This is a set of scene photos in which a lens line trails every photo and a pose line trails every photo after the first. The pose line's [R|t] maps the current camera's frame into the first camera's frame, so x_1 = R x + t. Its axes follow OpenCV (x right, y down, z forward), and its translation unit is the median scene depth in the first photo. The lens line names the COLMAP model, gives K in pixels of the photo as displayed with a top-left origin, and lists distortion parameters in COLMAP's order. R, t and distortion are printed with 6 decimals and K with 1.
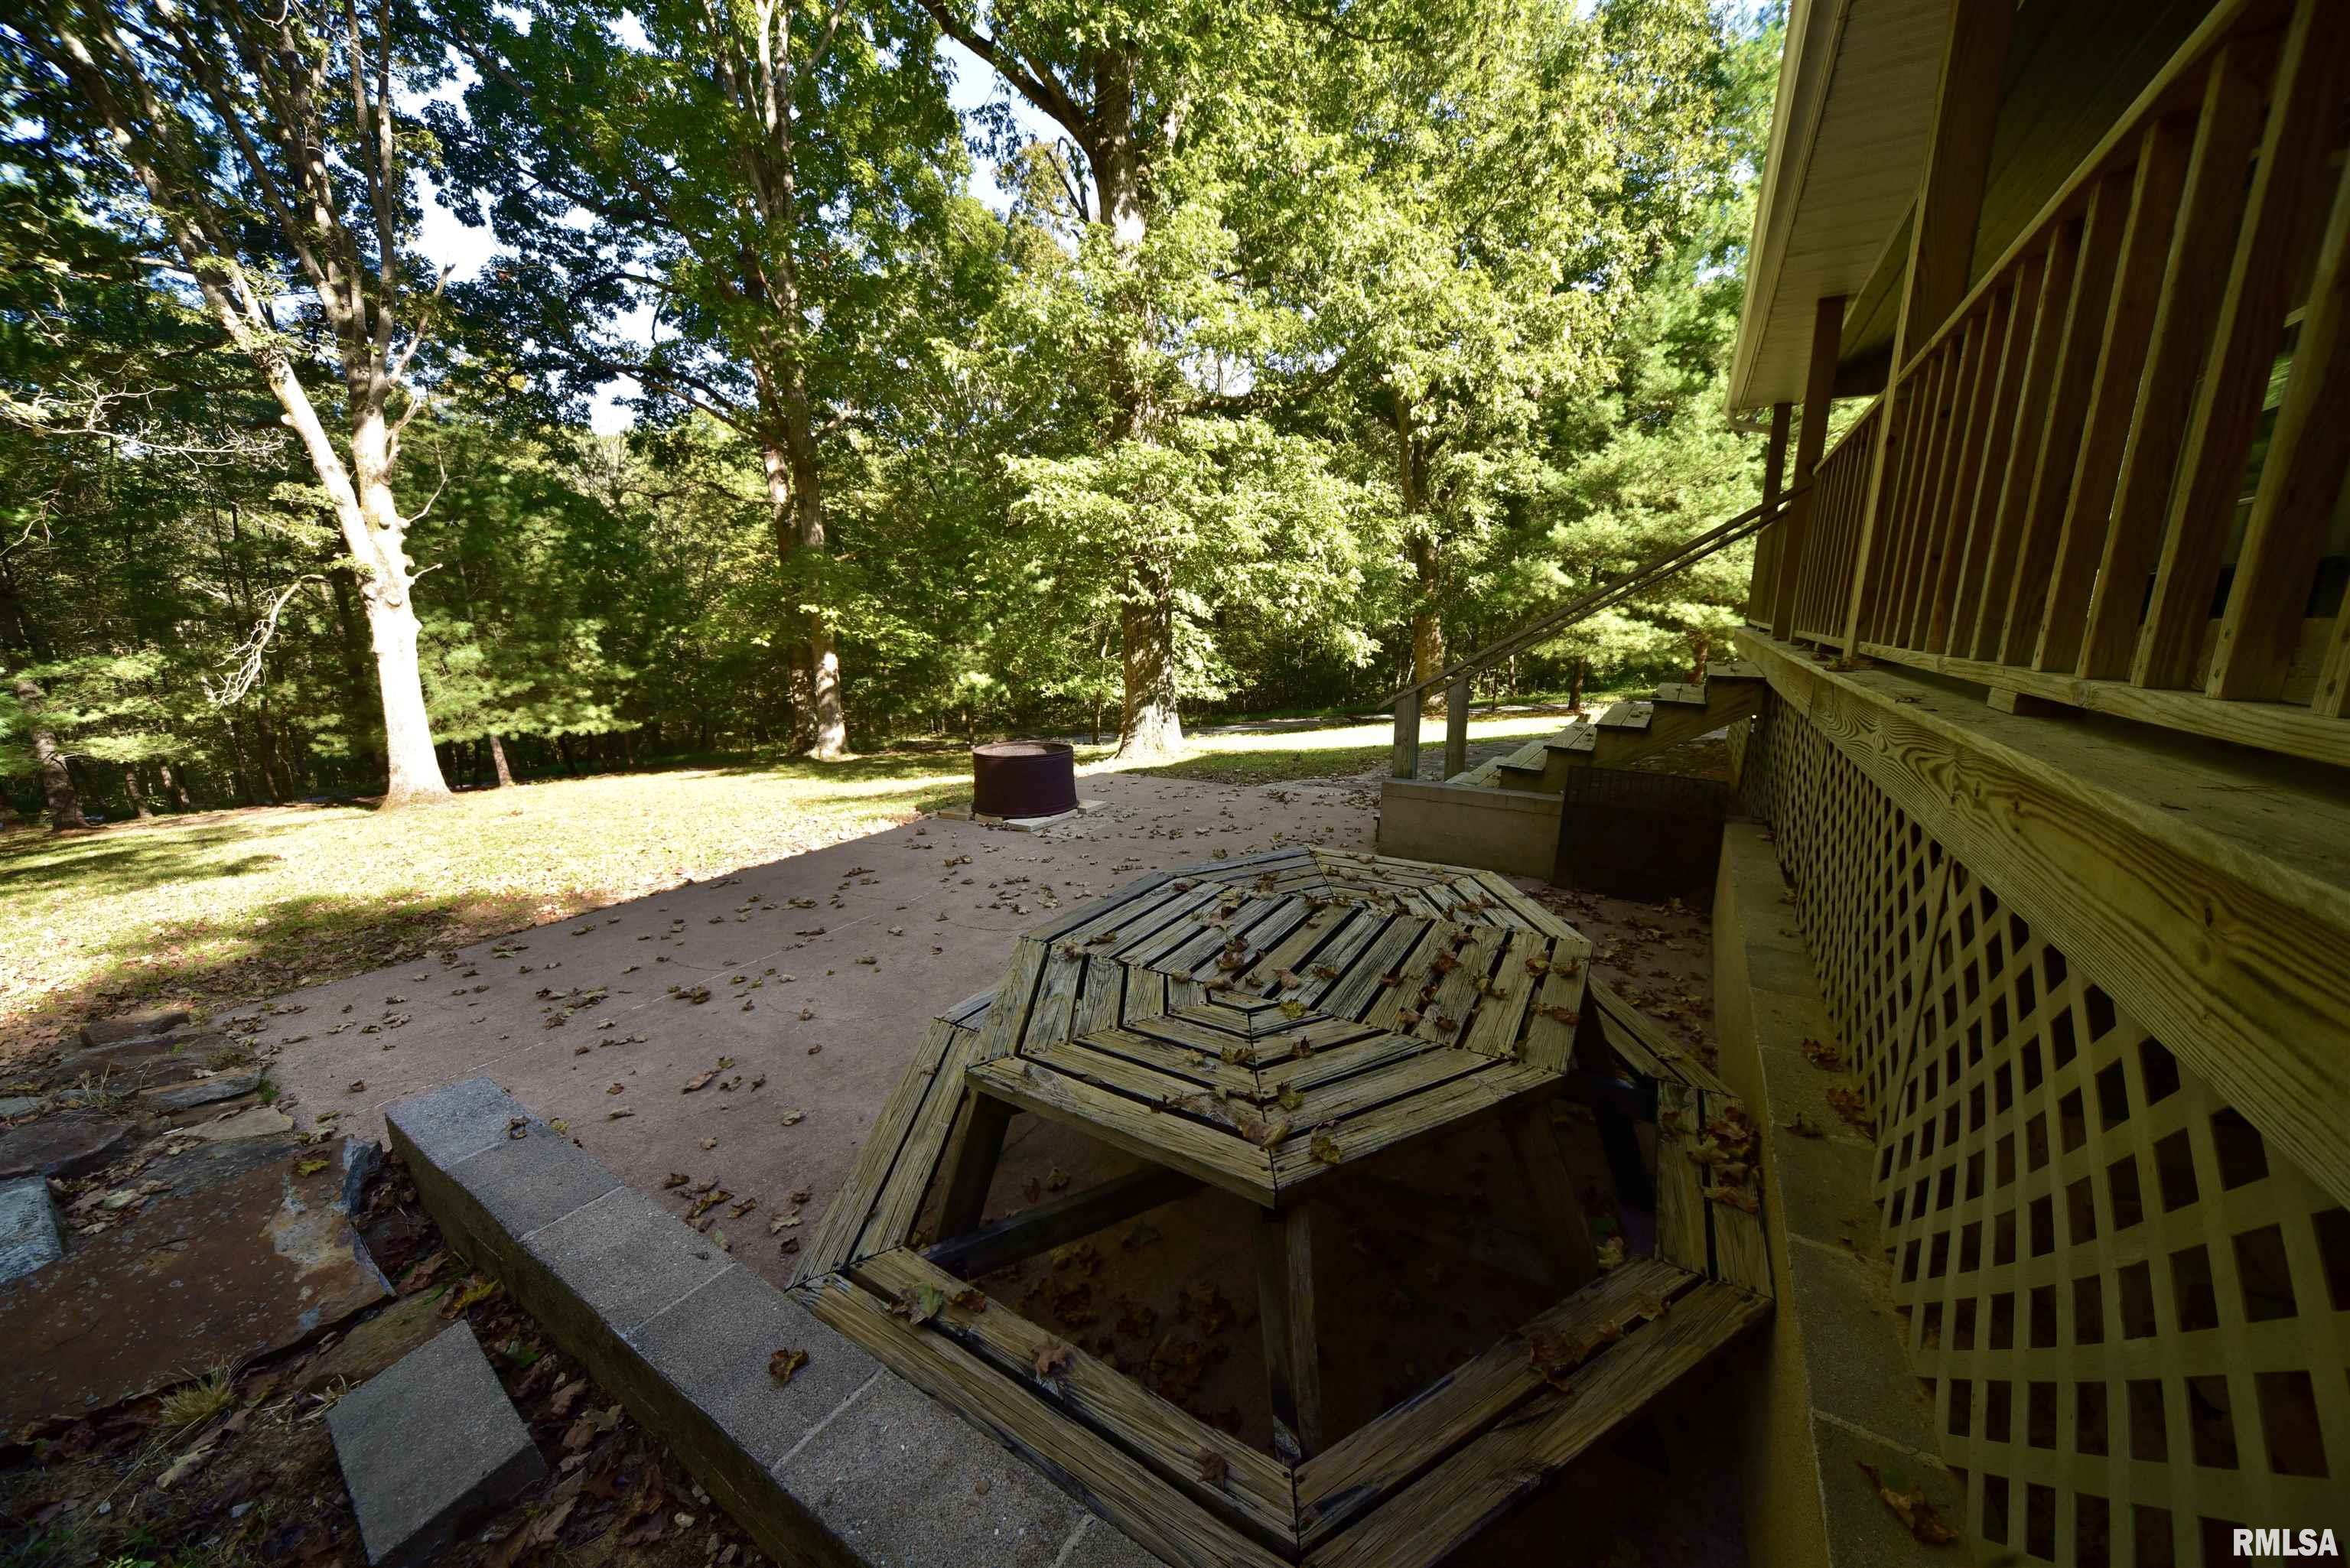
lens RADIAL K [[812.9, 0, 1172.2], [0, 812.9, 789.8], [0, 0, 1]] dist [-0.000981, 0.000007]
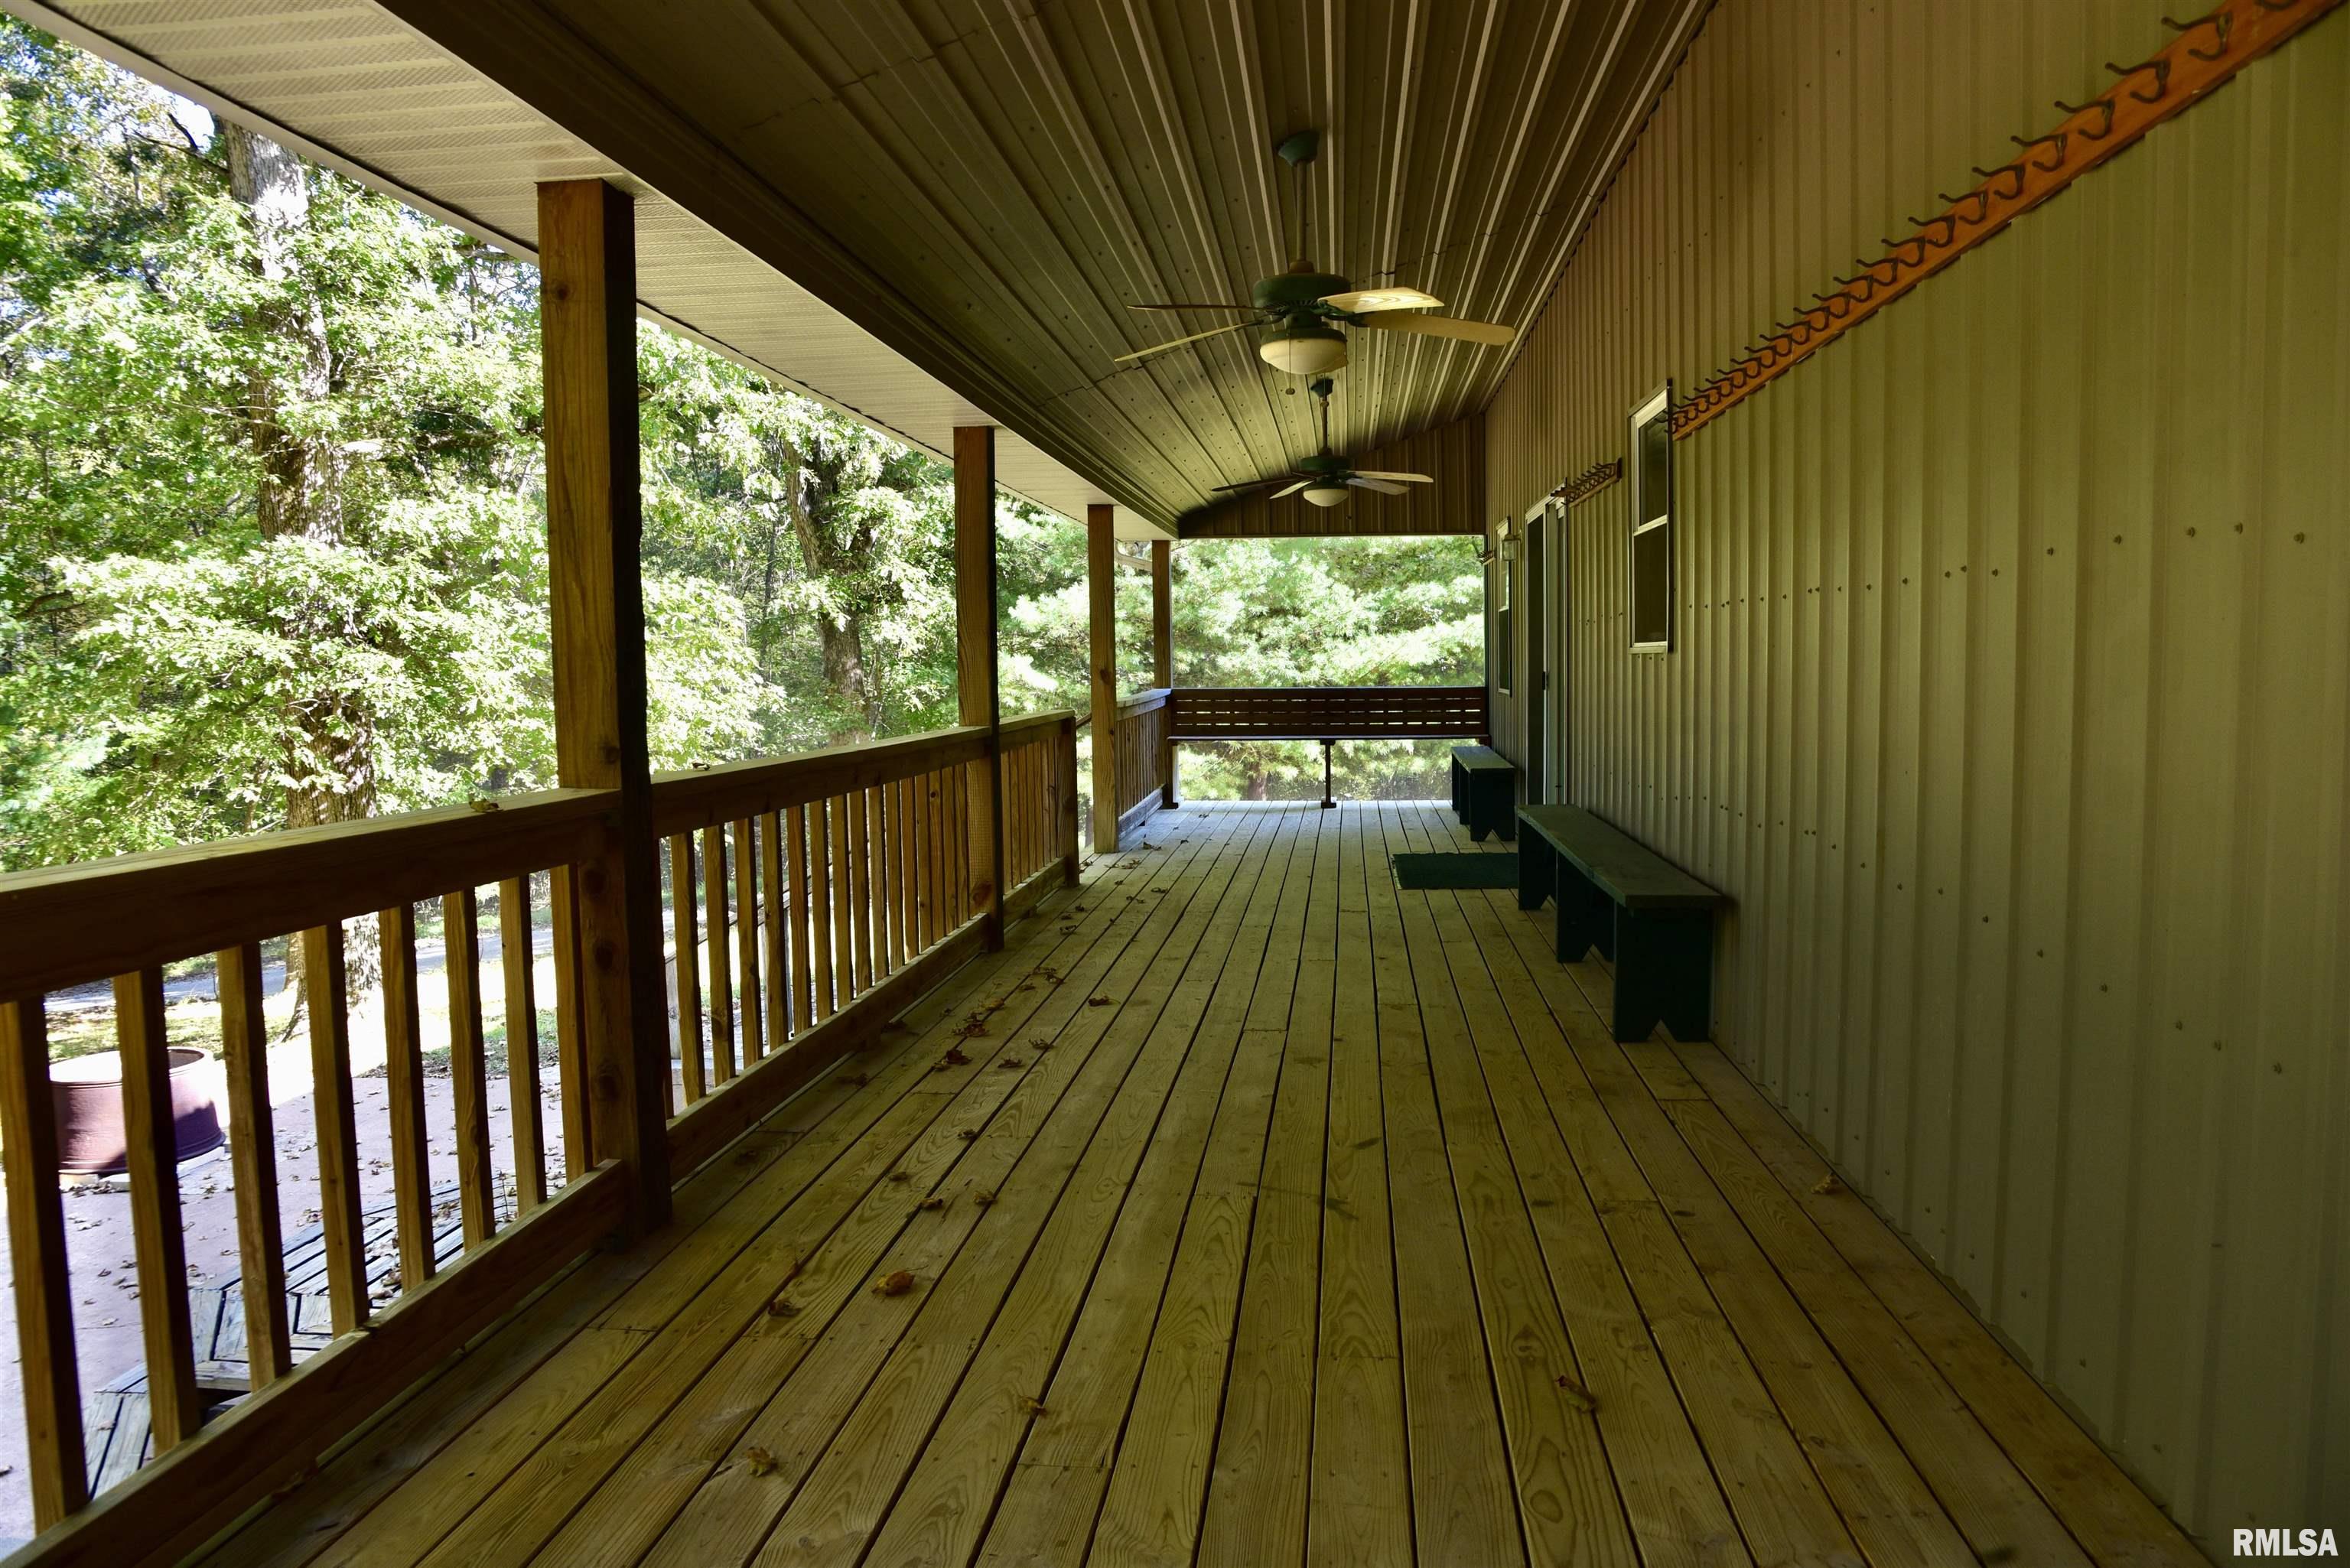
lens RADIAL K [[1657.2, 0, 1162.1], [0, 1657.2, 781.9], [0, 0, 1]] dist [-0.056834, 0.011877]
pose [[0.908757, -0.048043, 0.414551, 0.030045], [0.105438, 0.987556, -0.116686, -0.023694], [-0.403787, 0.149749, 0.902514, -0.375528]]
